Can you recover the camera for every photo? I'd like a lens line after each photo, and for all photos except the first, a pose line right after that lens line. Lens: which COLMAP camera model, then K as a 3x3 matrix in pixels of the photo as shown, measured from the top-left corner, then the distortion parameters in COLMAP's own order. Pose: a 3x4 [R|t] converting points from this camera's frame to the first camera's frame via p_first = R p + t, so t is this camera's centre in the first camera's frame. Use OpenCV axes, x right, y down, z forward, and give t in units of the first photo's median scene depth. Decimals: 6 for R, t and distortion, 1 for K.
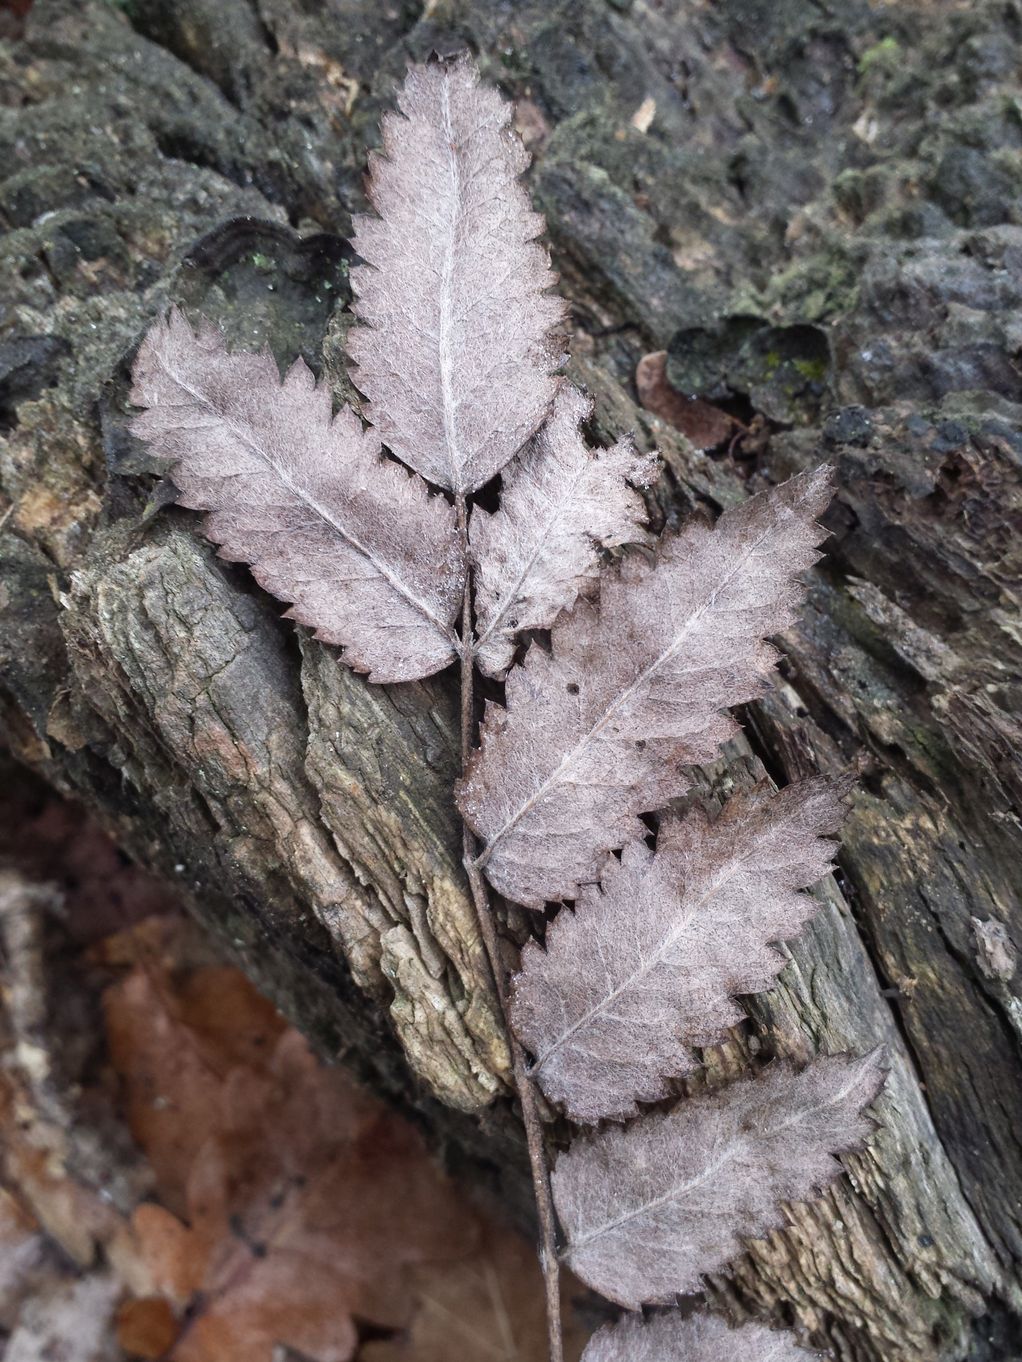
lens RADIAL K [[1425.8, 0, 513.1], [0, 1425.8, 708.1], [0, 0, 1]] dist [0.167545, -0.562498]
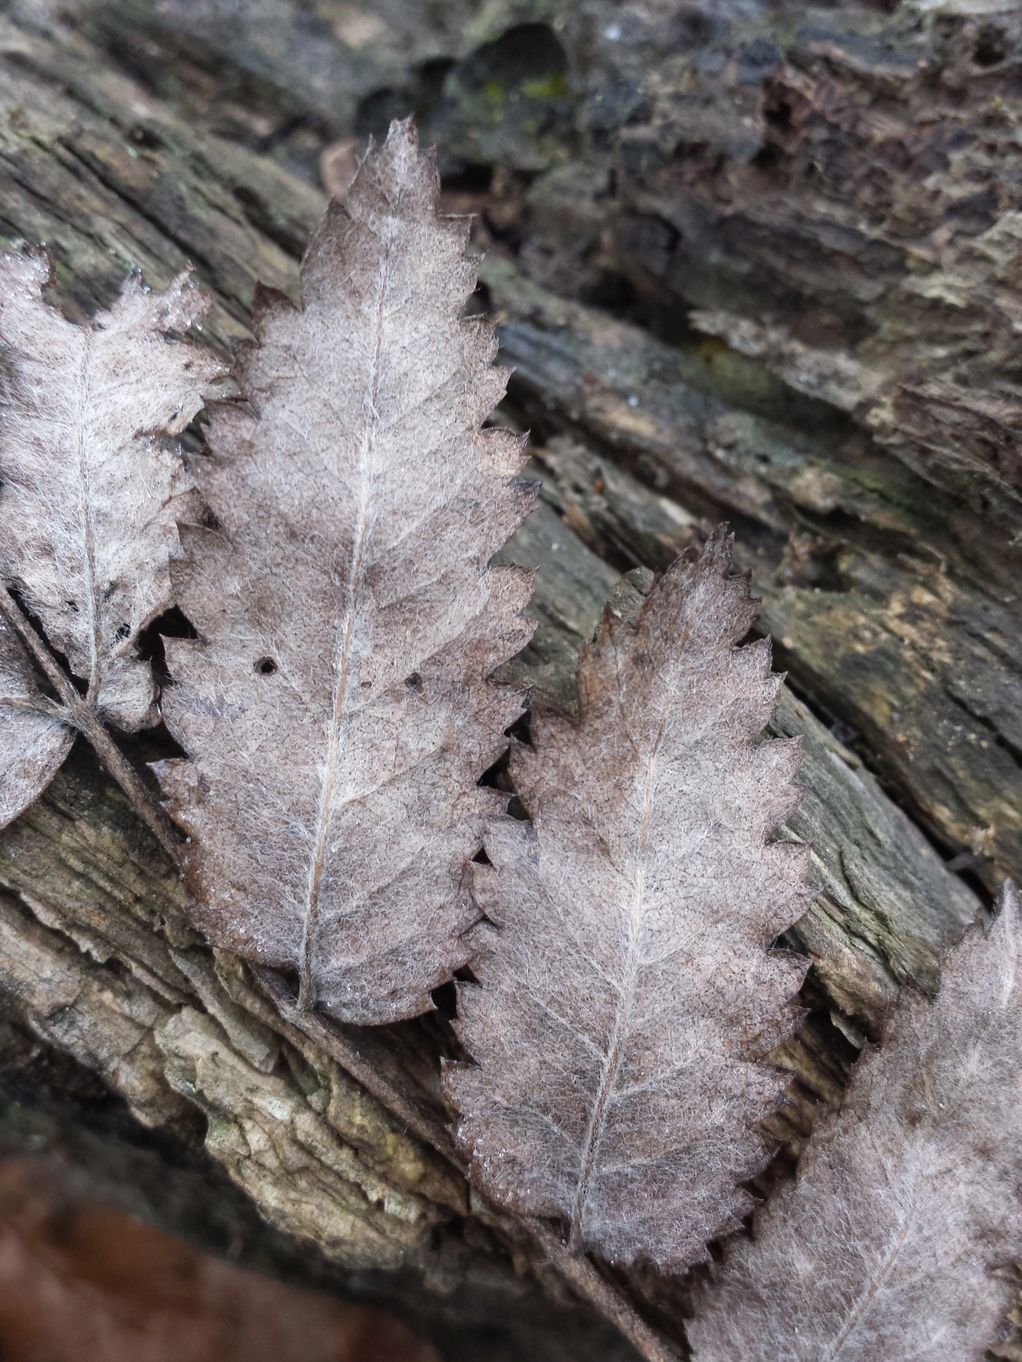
lens RADIAL K [[1425.8, 0, 513.1], [0, 1425.8, 708.1], [0, 0, 1]] dist [0.167545, -0.562498]
pose [[0.946616, -0.314306, 0.071621, 0.048956], [0.319813, 0.943548, -0.086241, 0.128381], [-0.040472, 0.104542, 0.993697, 0.372760]]
